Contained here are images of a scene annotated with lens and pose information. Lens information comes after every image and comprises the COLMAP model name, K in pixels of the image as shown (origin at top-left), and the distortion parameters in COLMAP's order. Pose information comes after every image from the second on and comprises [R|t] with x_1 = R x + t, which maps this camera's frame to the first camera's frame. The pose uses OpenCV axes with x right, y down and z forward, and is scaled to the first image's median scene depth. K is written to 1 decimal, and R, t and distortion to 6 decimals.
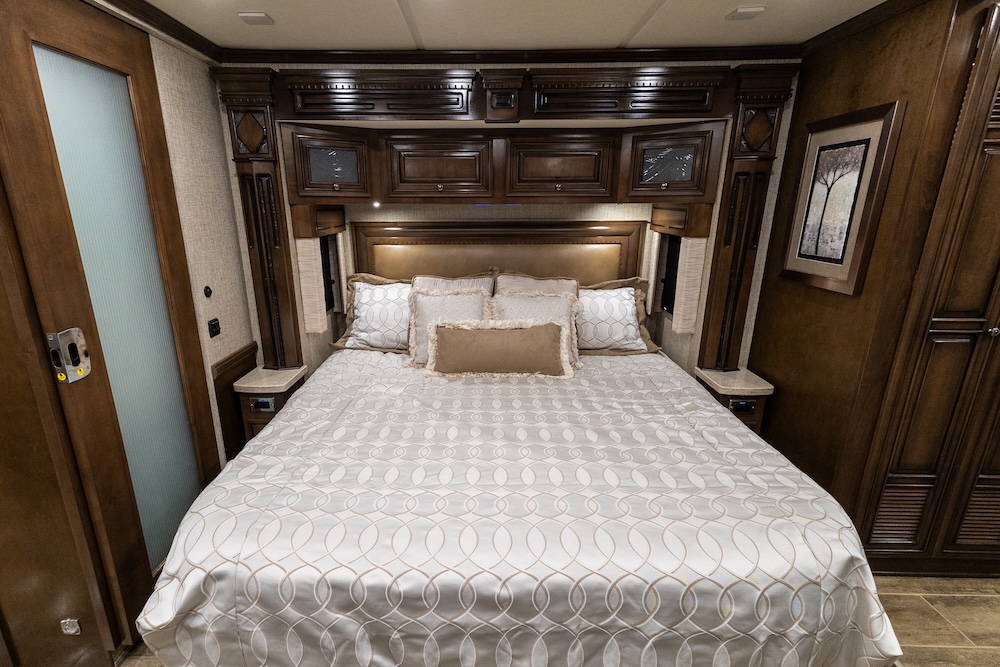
lens RADIAL K [[493.1, 0, 475.1], [0, 493.1, 353.3], [0, 0, 1]] dist [0.022456, -0.003402]
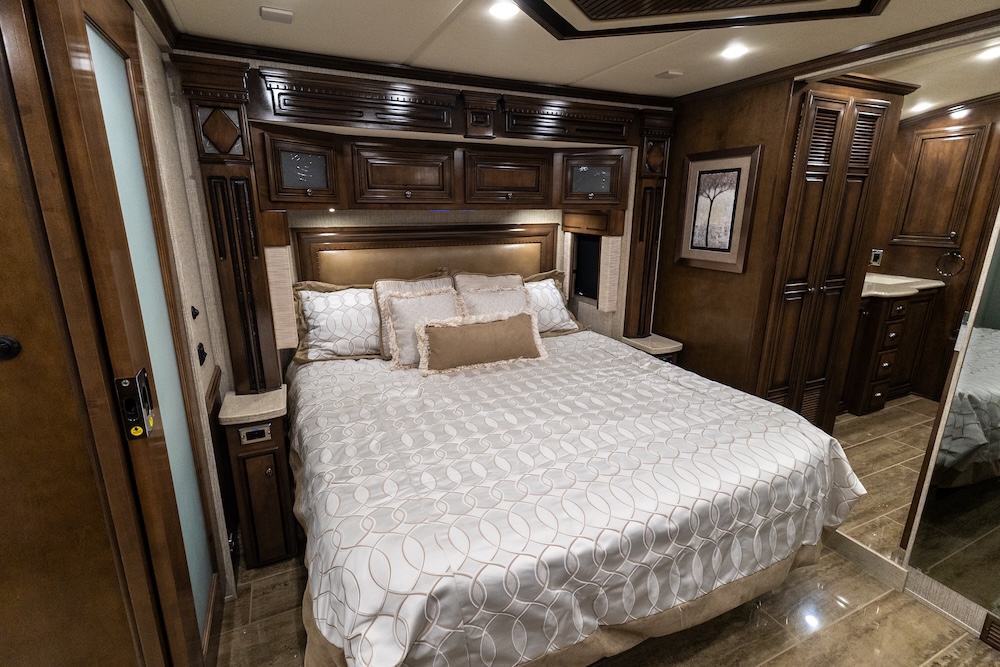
lens RADIAL K [[467.0, 0, 501.2], [0, 467.0, 329.9], [0, 0, 1]] dist [0.022587, -0.002843]
pose [[0.899968, -0.108555, 0.422225, -0.434602], [0.123627, 0.992293, -0.008389, -0.024324], [-0.418060, 0.059748, 0.906452, 0.051858]]
